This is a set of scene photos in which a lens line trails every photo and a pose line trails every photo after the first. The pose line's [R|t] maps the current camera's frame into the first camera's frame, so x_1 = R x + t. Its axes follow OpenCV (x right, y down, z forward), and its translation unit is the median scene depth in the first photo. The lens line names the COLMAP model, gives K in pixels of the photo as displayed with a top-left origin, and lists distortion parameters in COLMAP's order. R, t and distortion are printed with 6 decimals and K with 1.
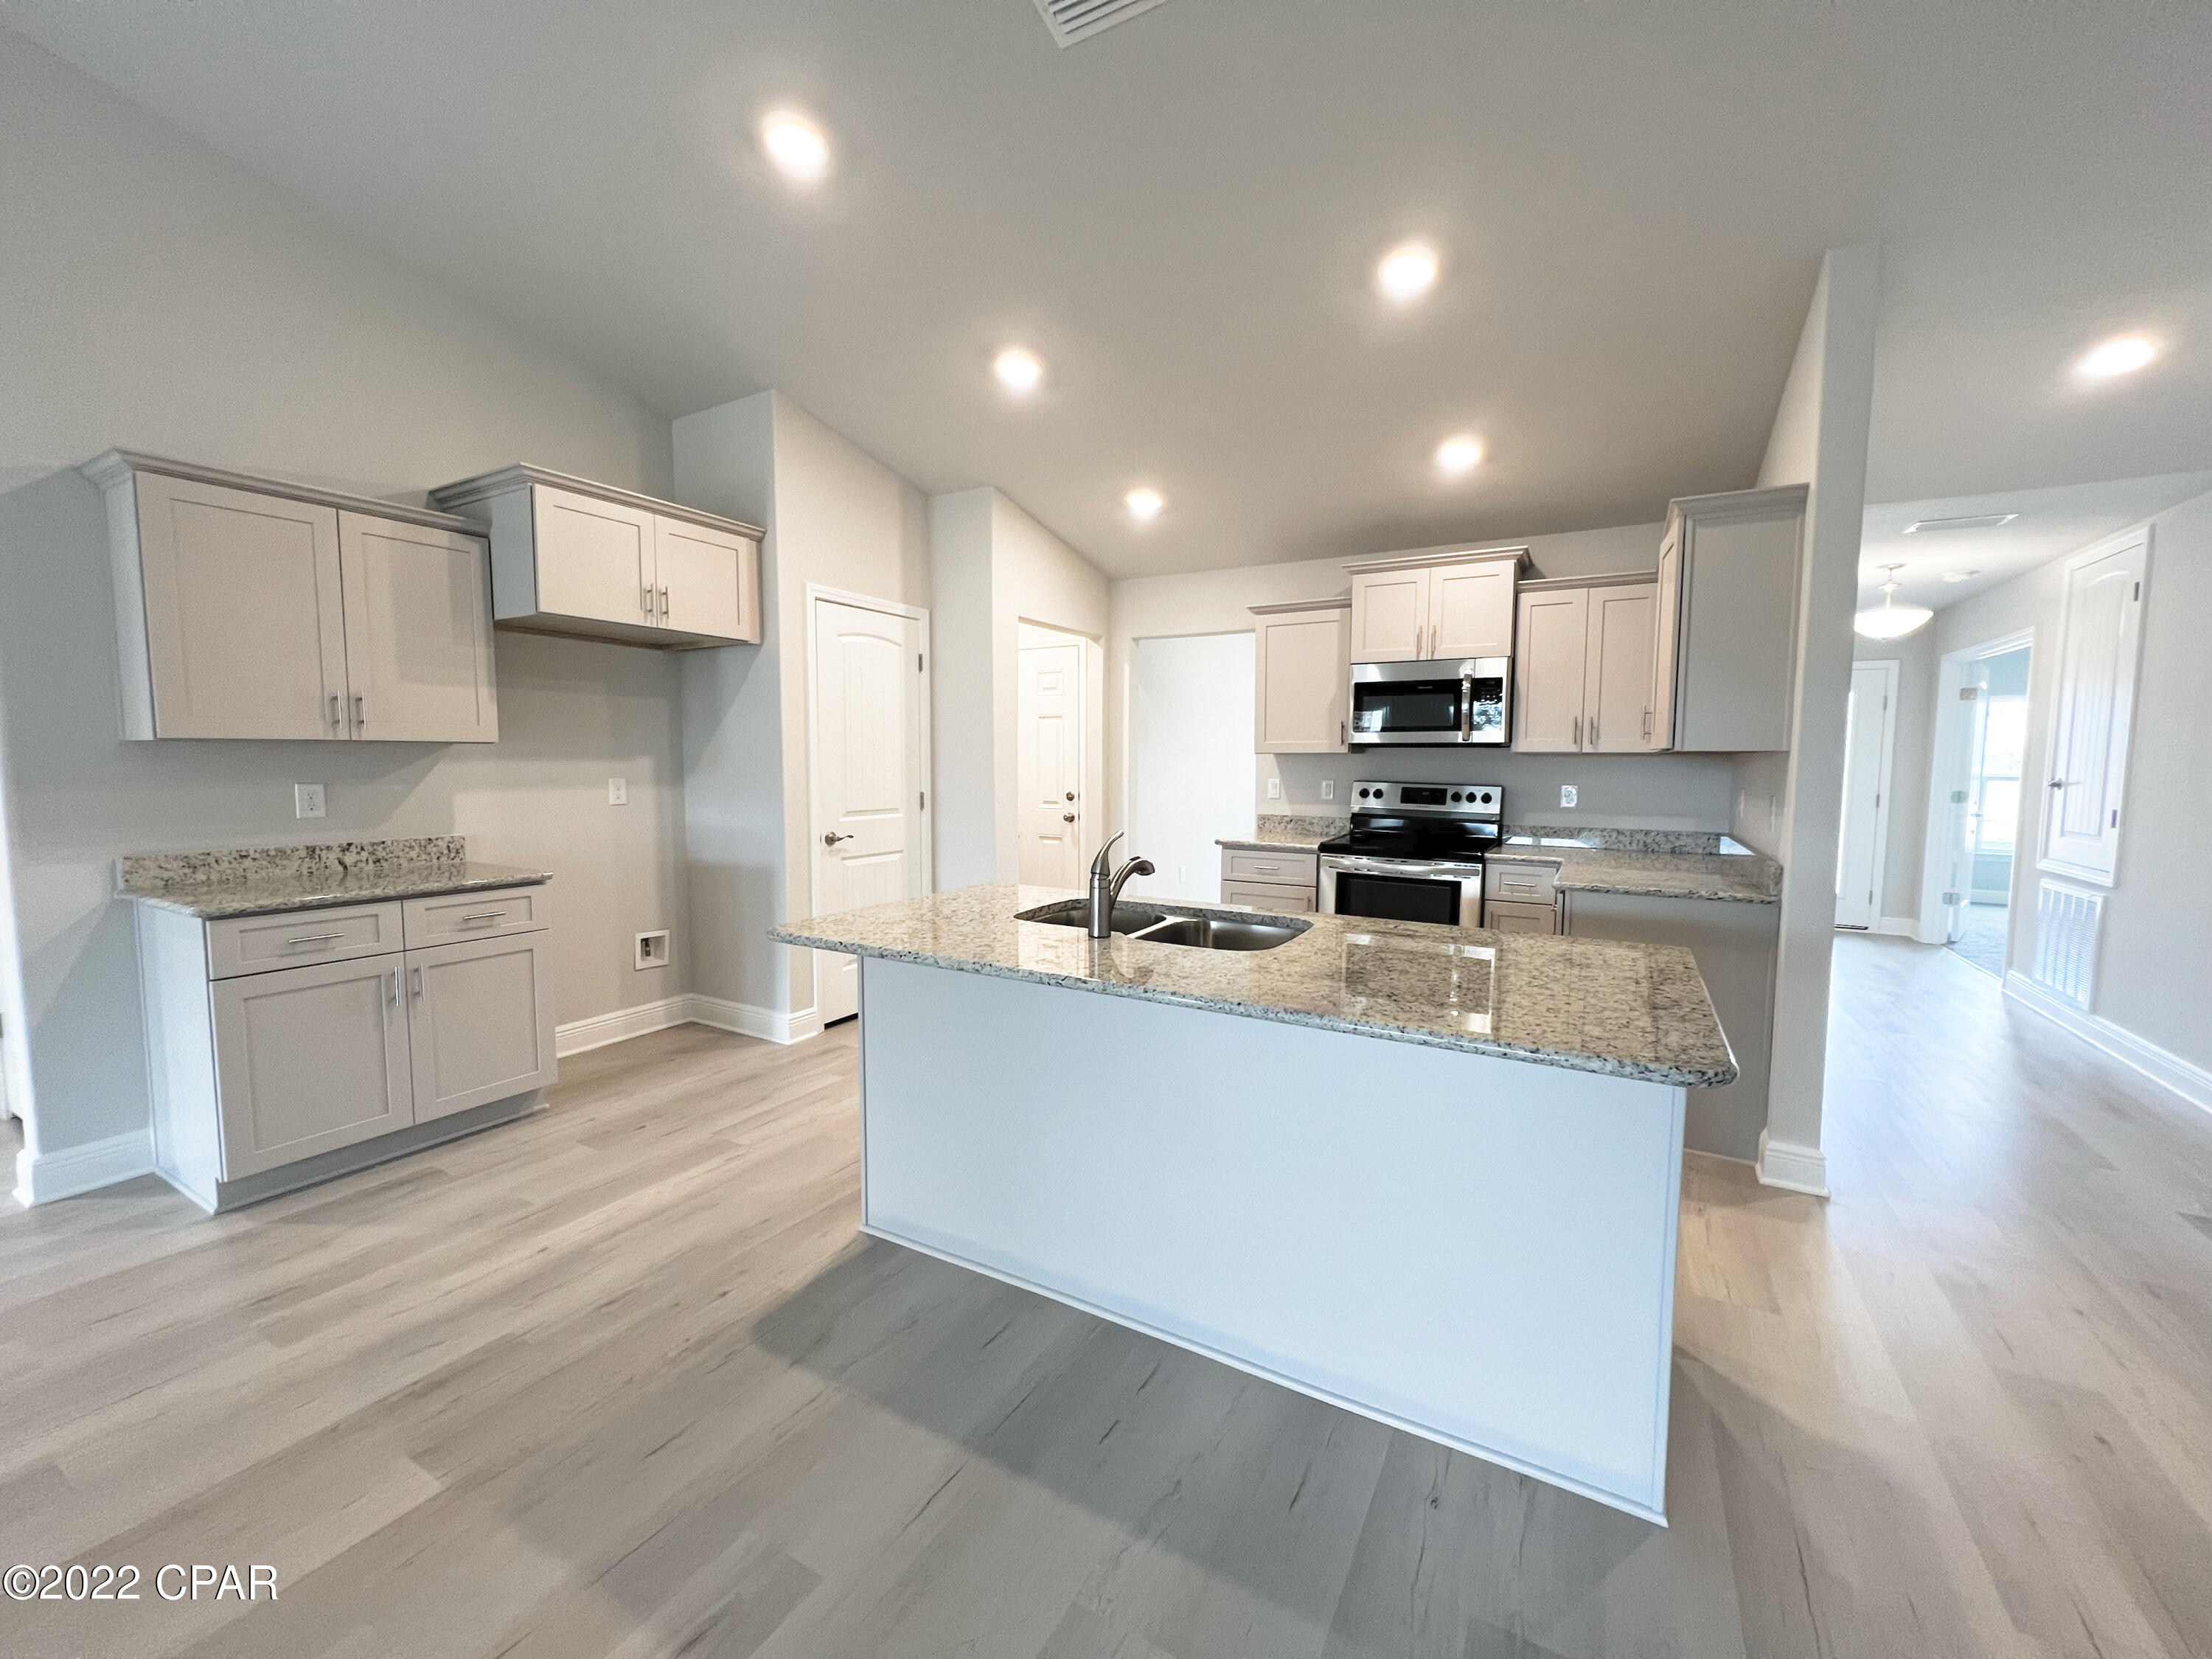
lens RADIAL K [[885.3, 0, 1107.1], [0, 885.3, 825.0], [0, 0, 1]] dist [0.000160, -0.000203]
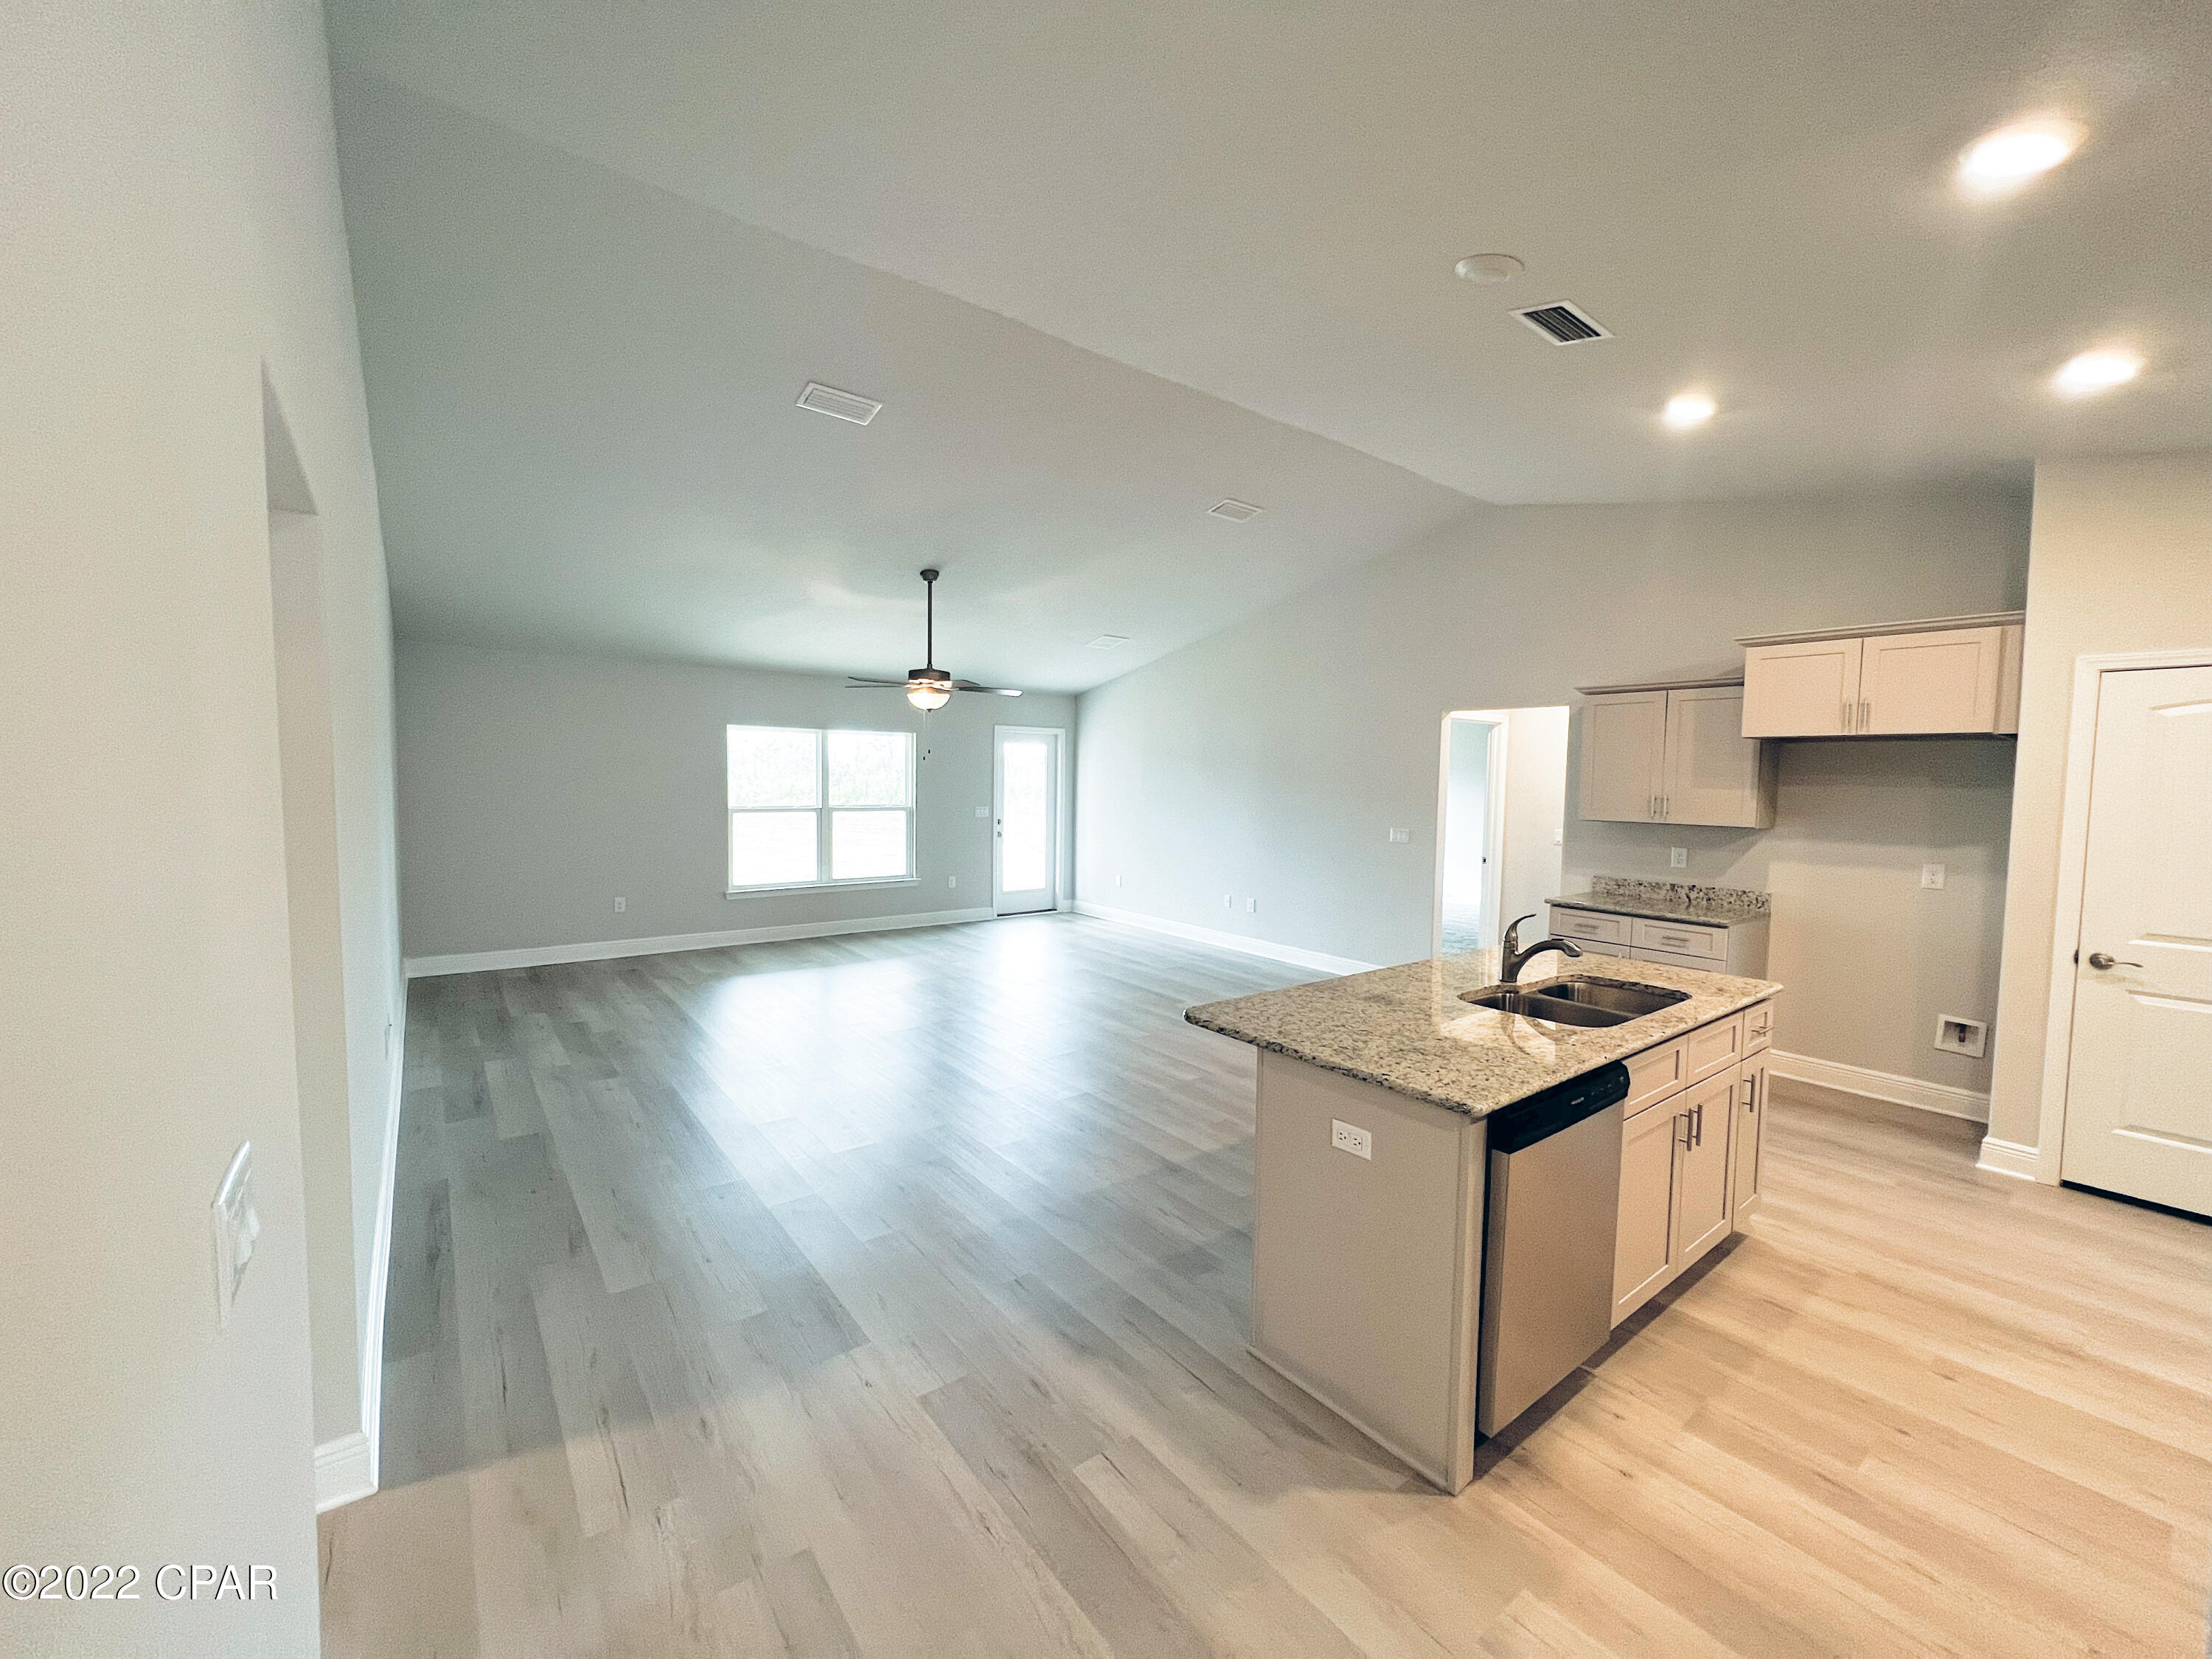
lens RADIAL K [[895.3, 0, 1104.2], [0, 895.3, 830.6], [0, 0, 1]] dist [-0.001102, -0.000359]
pose [[-0.387695, 0.045400, -0.920669, 0.826314], [-0.088518, 0.992337, 0.086209, -0.097131], [0.917528, 0.114919, -0.380705, 0.483806]]
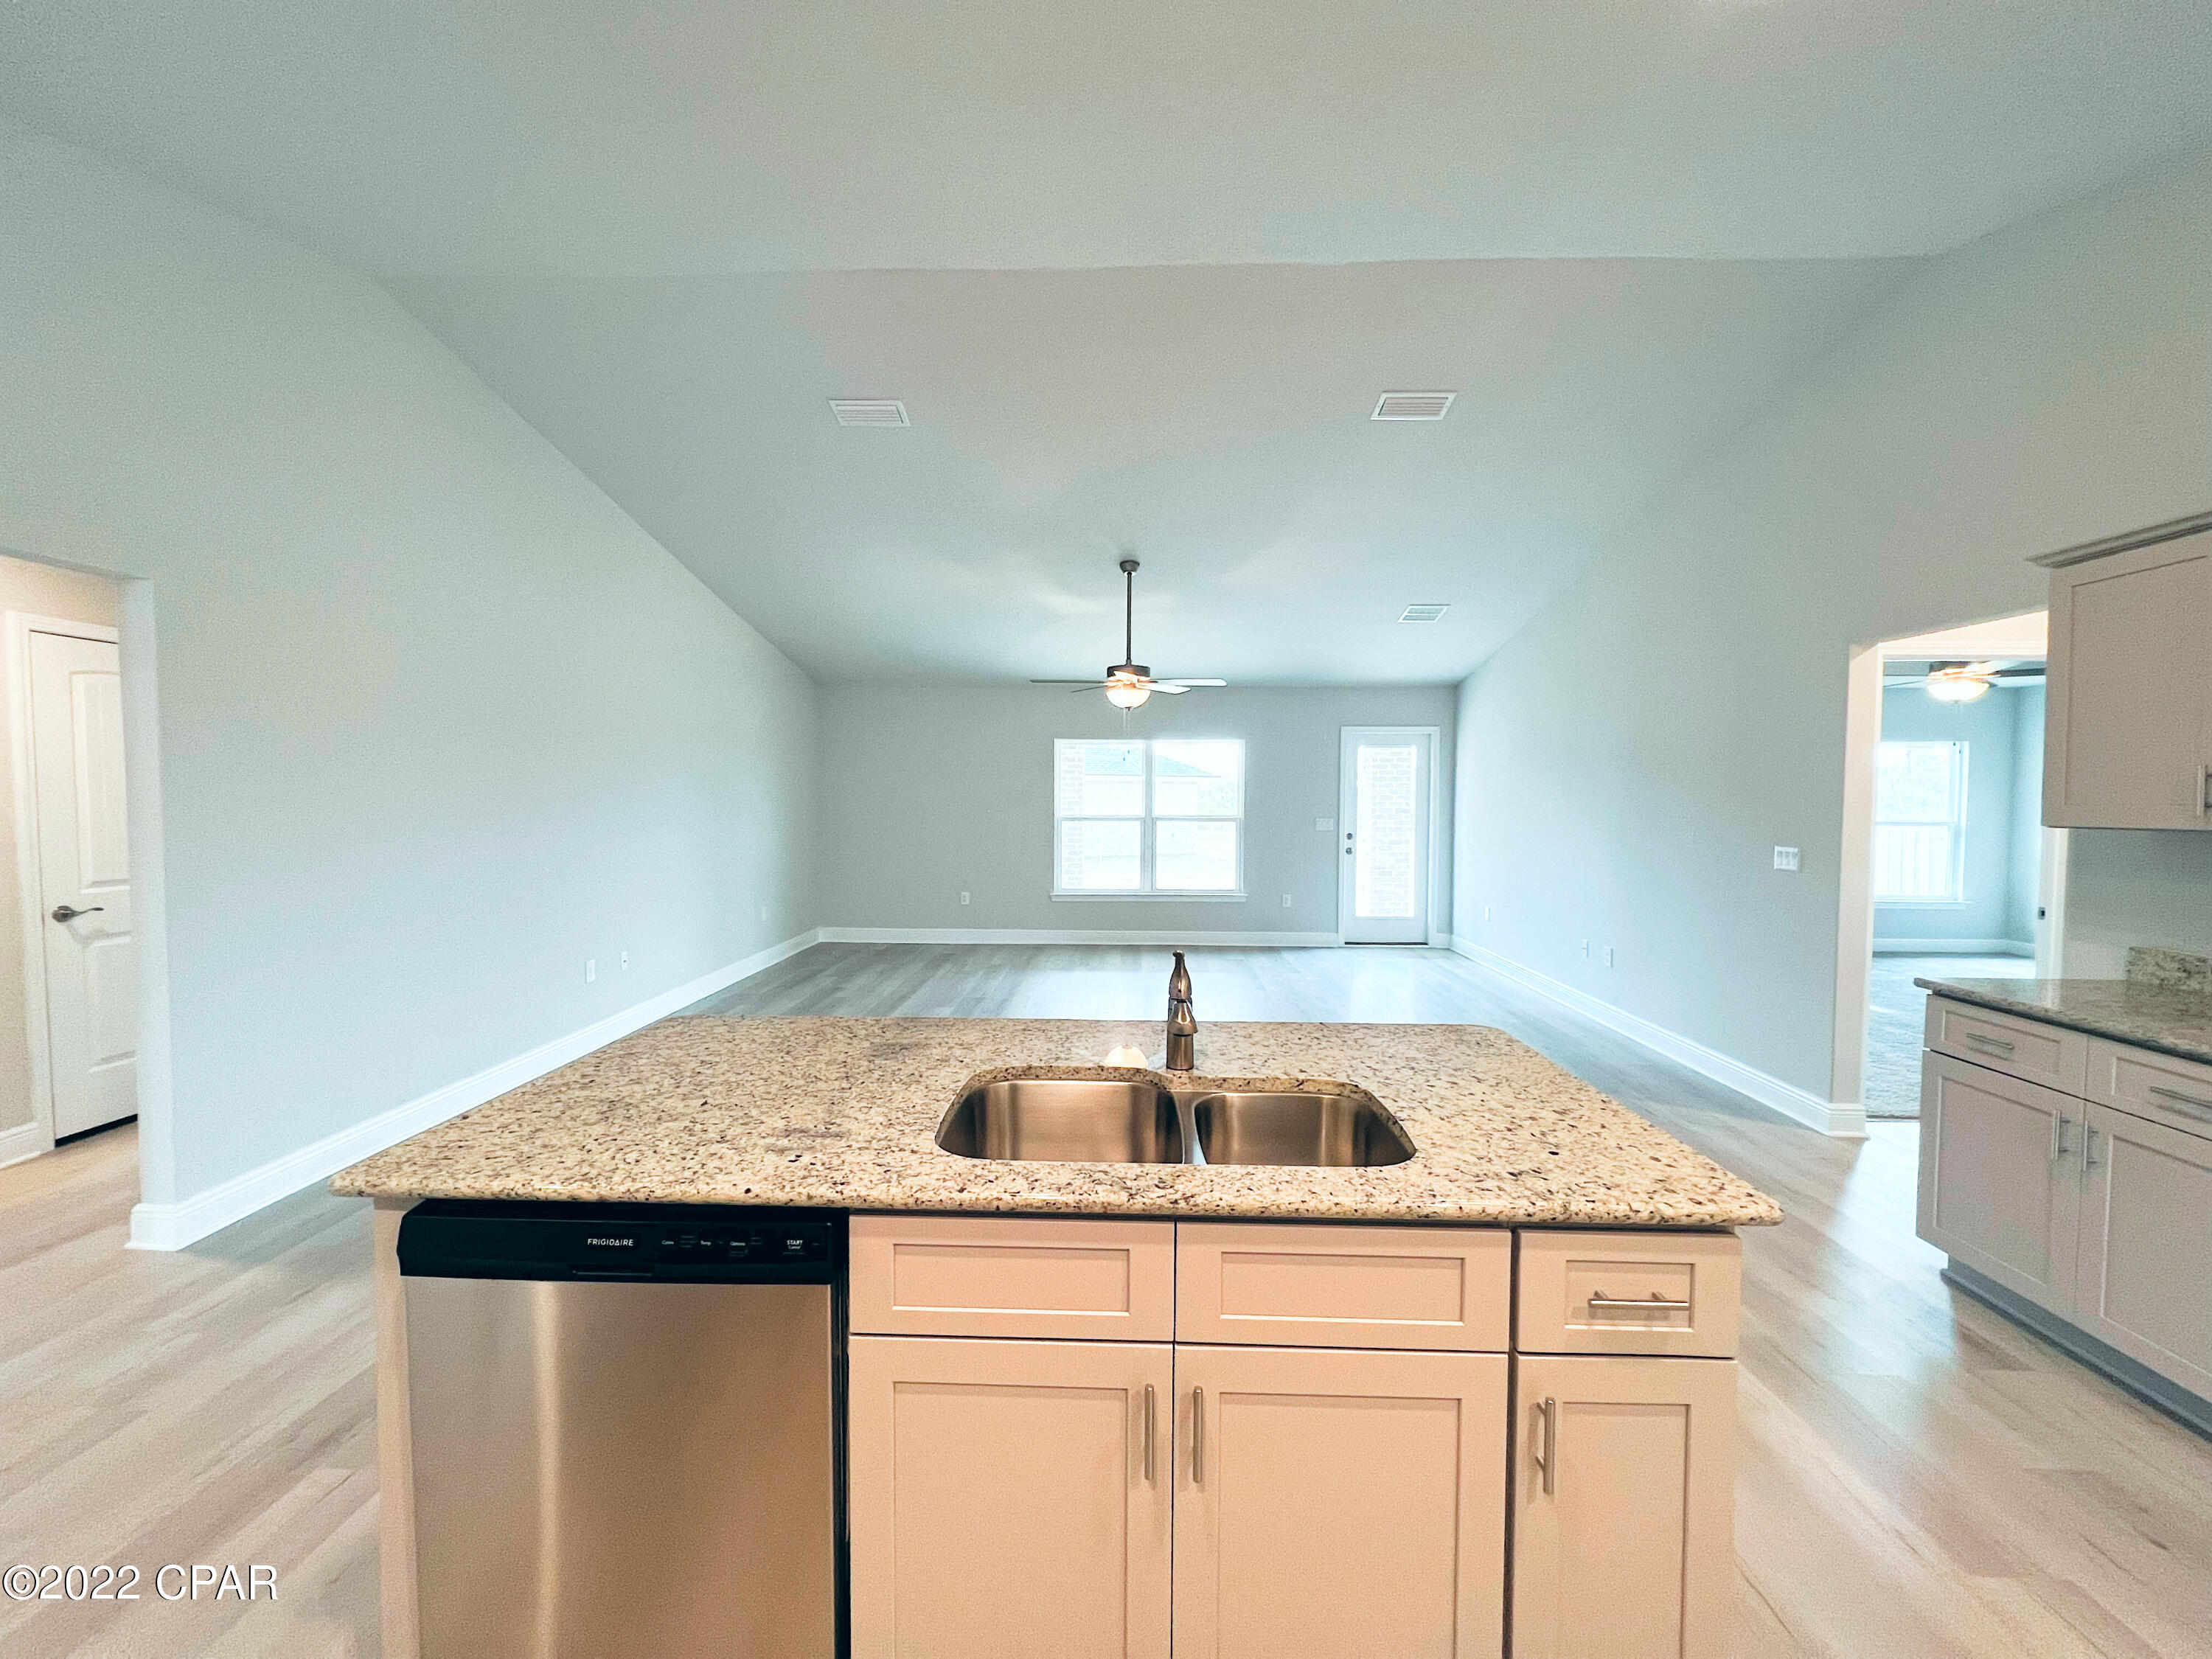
lens RADIAL K [[895.3, 0, 1104.2], [0, 895.3, 830.6], [0, 0, 1]] dist [-0.001102, -0.000359]
pose [[-0.888522, 0.007585, -0.458772, 0.229806], [-0.044855, 0.993638, 0.103302, -0.093973], [0.456637, 0.112364, -0.882529, 0.882465]]
